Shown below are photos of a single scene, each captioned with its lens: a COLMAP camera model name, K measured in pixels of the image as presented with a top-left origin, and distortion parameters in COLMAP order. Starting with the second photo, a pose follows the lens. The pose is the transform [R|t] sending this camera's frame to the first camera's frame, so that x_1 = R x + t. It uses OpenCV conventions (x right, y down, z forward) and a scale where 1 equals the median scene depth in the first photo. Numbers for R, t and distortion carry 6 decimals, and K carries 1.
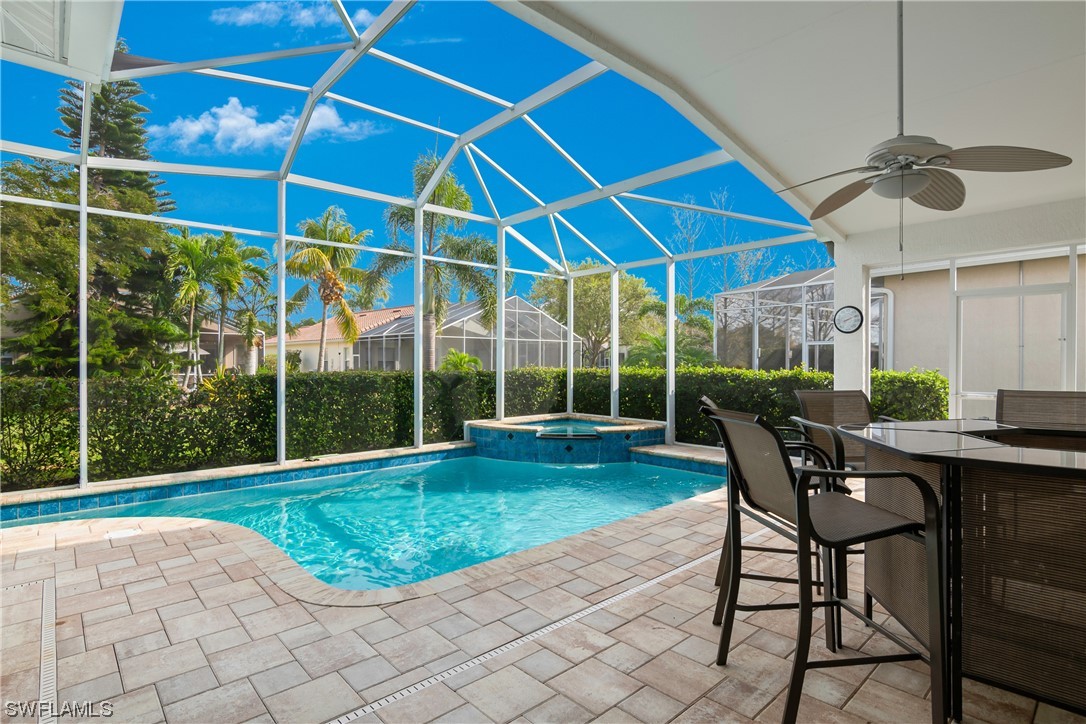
lens RADIAL K [[549.9, 0, 543.0], [0, 549.9, 362.0], [0, 0, 1]] dist [-0.027723, 0.000966]
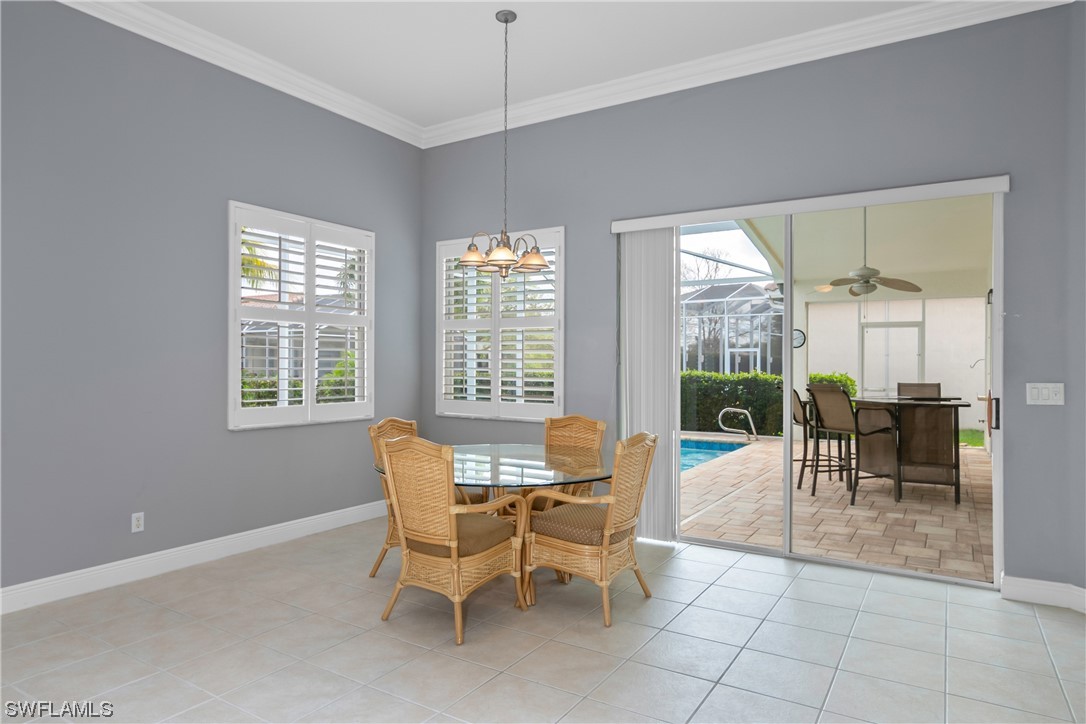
lens RADIAL K [[703.3, 0, 543.0], [0, 703.3, 362.0], [0, 0, 1]] dist [-0.015212, -0.000867]
pose [[0.953664, 0.004534, 0.300840, -0.617396], [-0.004517, 0.999990, -0.000751, -0.010211], [-0.300840, -0.000643, 0.953674, -0.565183]]
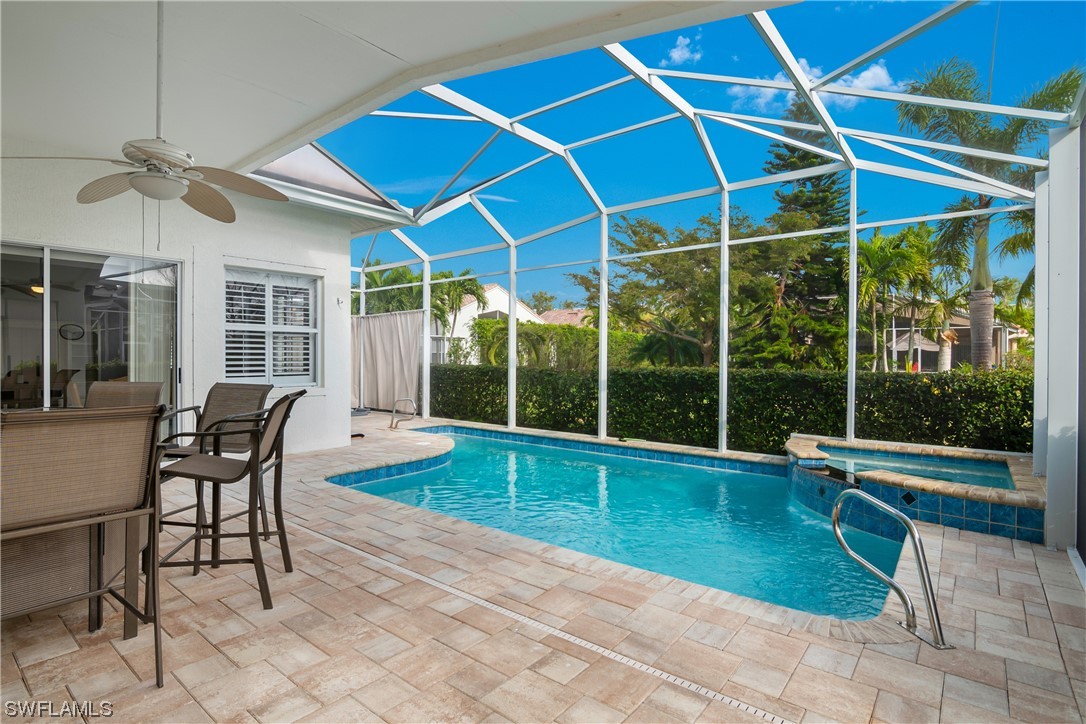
lens RADIAL K [[549.9, 0, 543.0], [0, 549.9, 362.0], [0, 0, 1]] dist [-0.027723, 0.000966]
pose [[0.147763, 0.009870, -0.988973, 0.685710], [-0.003483, 0.999949, 0.009460, -0.002903], [0.989017, 0.002047, 0.147790, 0.604272]]
